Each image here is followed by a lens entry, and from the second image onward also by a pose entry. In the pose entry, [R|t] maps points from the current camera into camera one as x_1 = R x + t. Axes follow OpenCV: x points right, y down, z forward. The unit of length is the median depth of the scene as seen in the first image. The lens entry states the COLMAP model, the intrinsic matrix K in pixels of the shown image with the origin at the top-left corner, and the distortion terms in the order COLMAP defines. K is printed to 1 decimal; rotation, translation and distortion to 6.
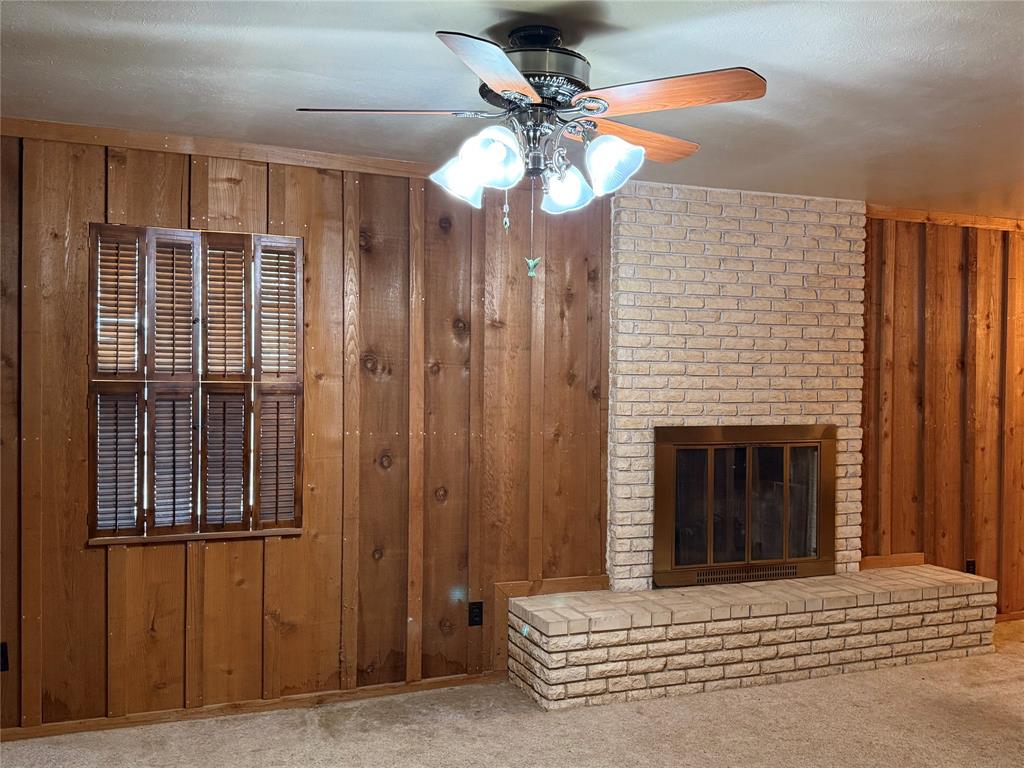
lens RADIAL K [[931.6, 0, 512.4], [0, 931.6, 390.9], [0, 0, 1]] dist [0.159556, -0.325589]
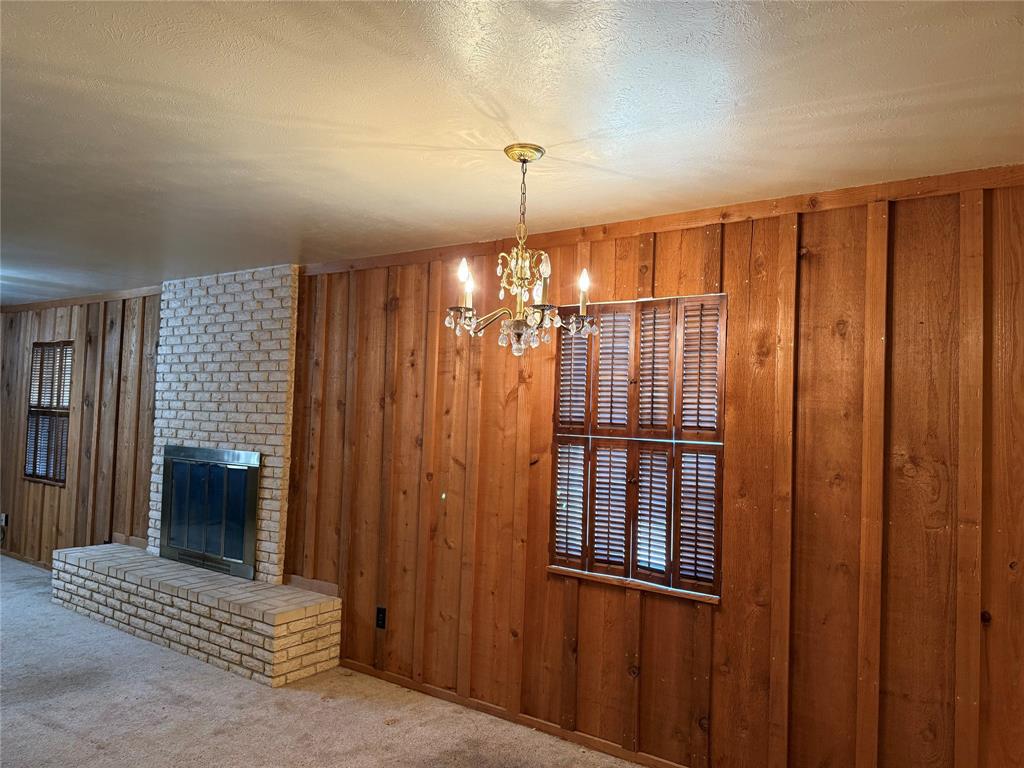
lens RADIAL K [[712.2, 0, 512.7], [0, 712.2, 387.7], [0, 0, 1]] dist [0.069033, -0.103557]
pose [[0.544965, -0.026106, -0.838052, 1.426856], [-0.041350, 0.997462, -0.057961, -0.007947], [0.837439, 0.066240, 0.542502, 0.857856]]
